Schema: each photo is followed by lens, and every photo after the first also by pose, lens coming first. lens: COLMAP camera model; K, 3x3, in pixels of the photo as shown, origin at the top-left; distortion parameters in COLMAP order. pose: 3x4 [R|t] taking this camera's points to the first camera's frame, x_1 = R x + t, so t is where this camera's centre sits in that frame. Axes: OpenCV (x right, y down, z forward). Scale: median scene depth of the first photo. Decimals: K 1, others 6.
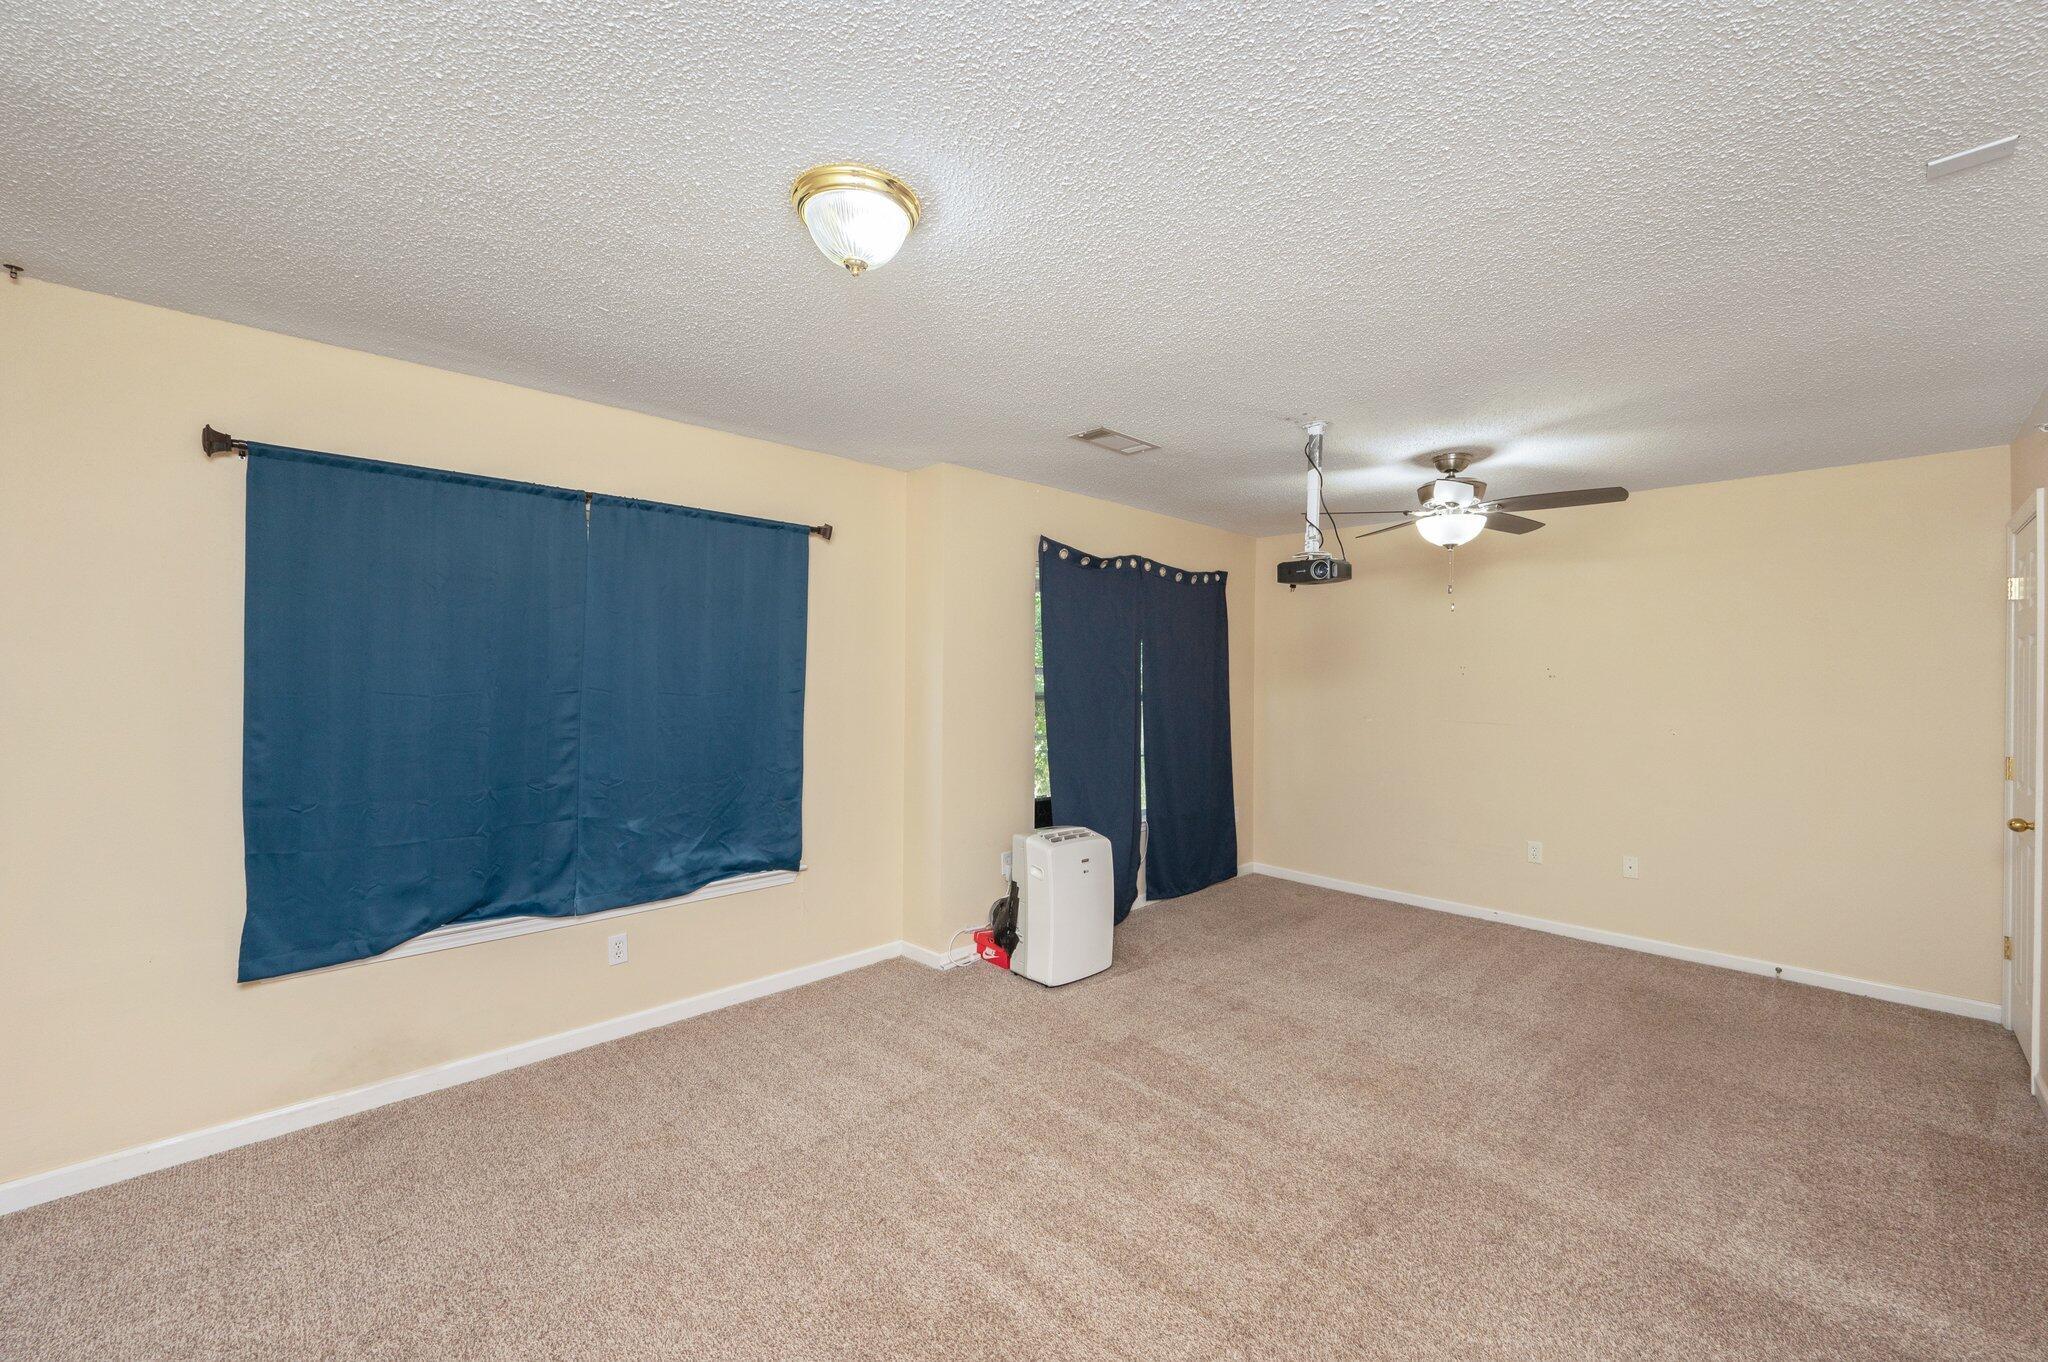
lens RADIAL K [[822.6, 0, 1033.5], [0, 822.6, 666.8], [0, 0, 1]] dist [0.001457, 0.000182]
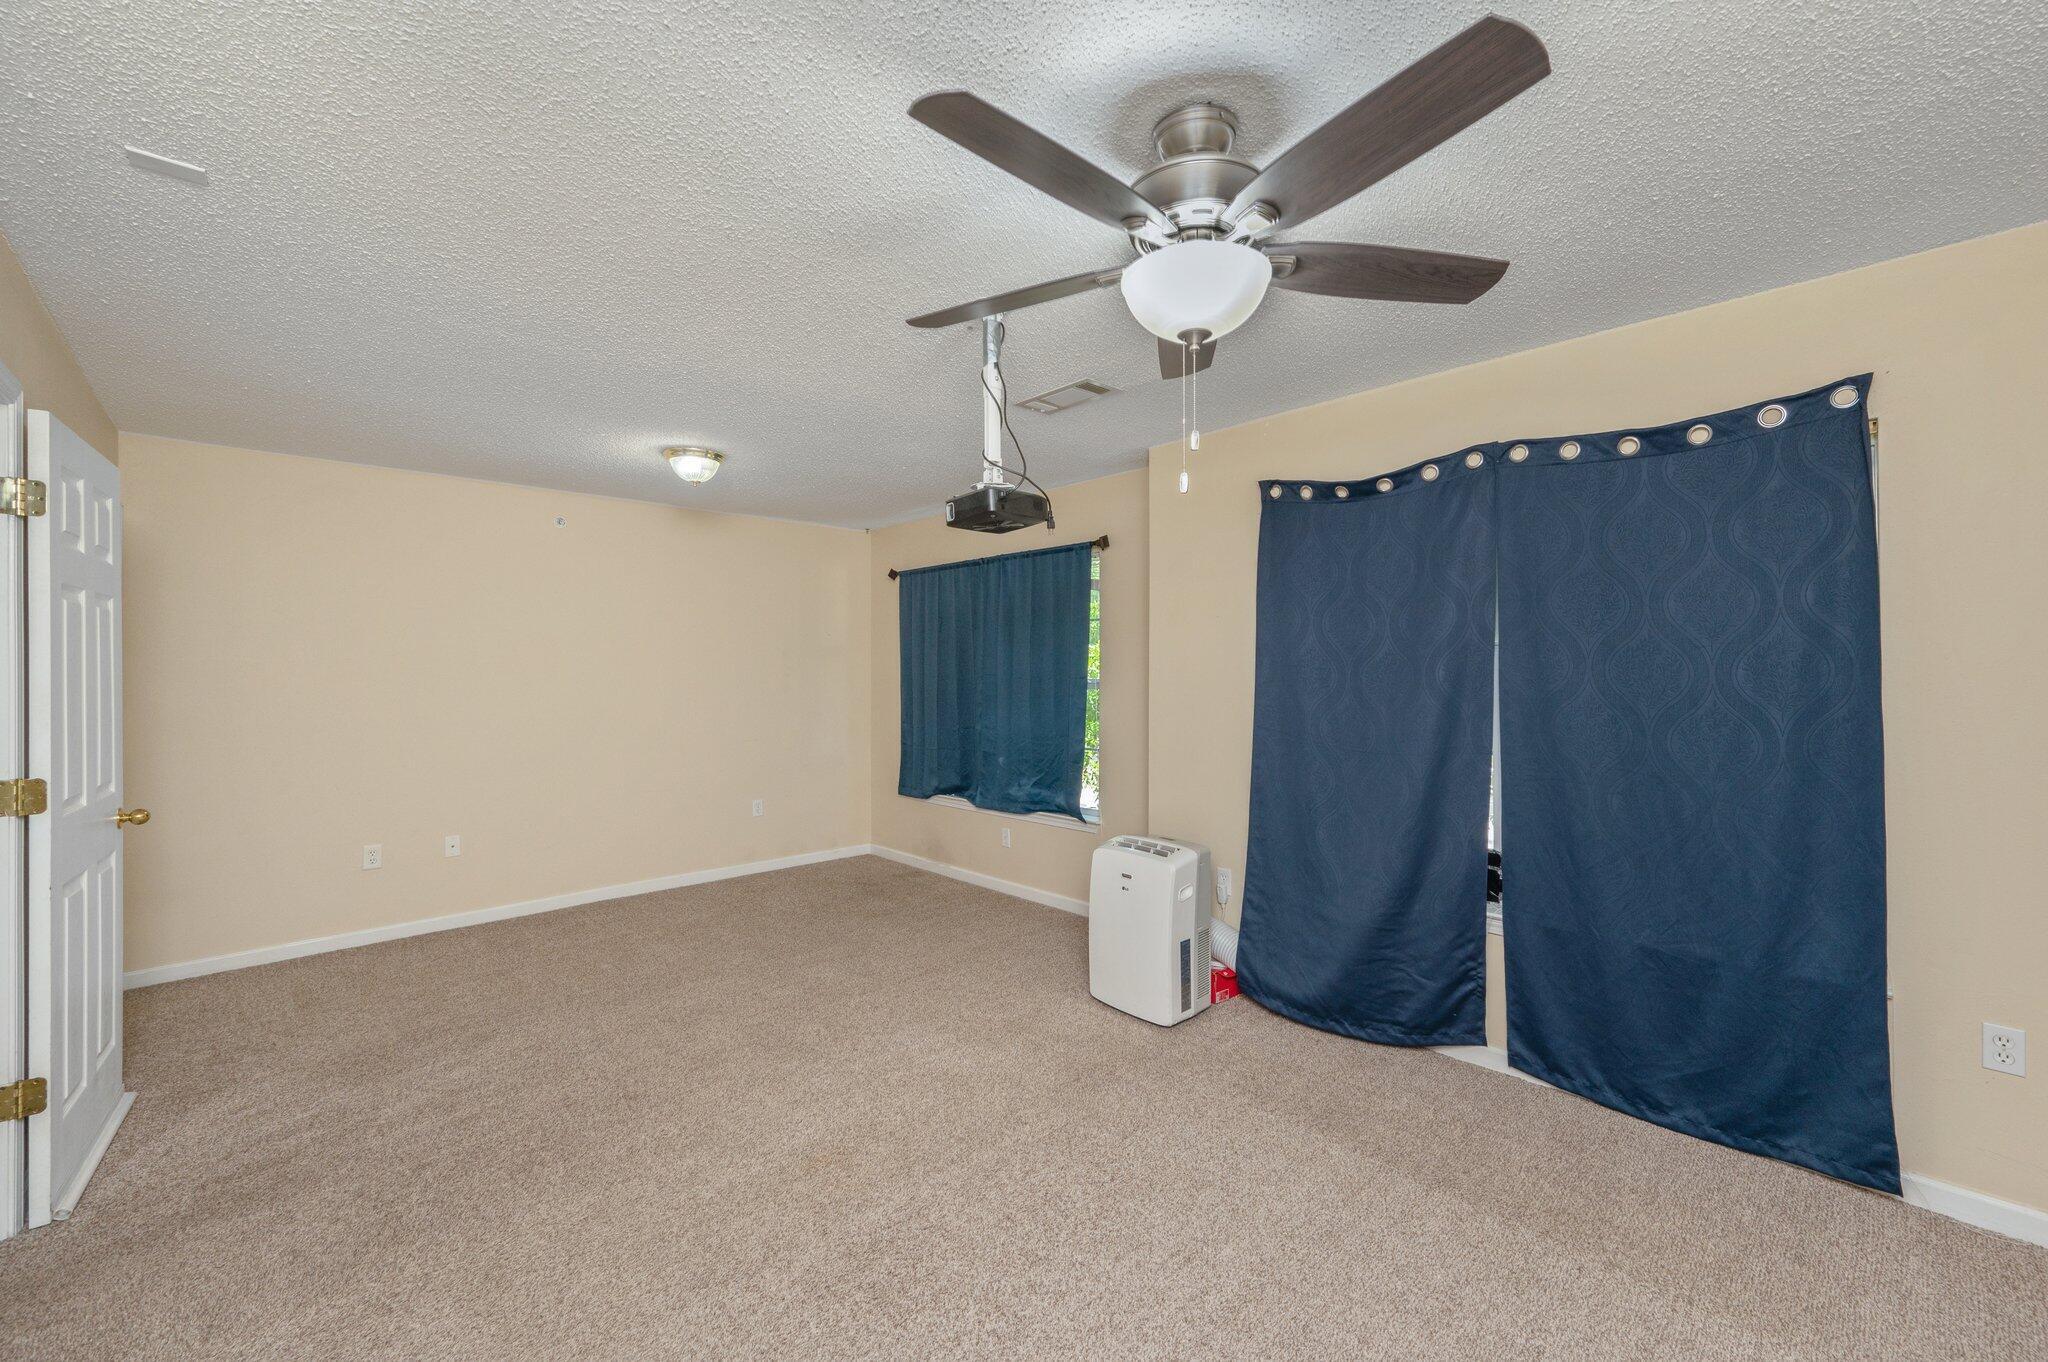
lens RADIAL K [[822.6, 0, 1033.5], [0, 822.6, 666.8], [0, 0, 1]] dist [0.001457, 0.000182]
pose [[-0.029296, -0.003204, -0.999566, 0.761020], [0.024496, 0.999692, -0.003922, 0.013128], [0.999271, -0.024600, -0.029209, 0.768124]]
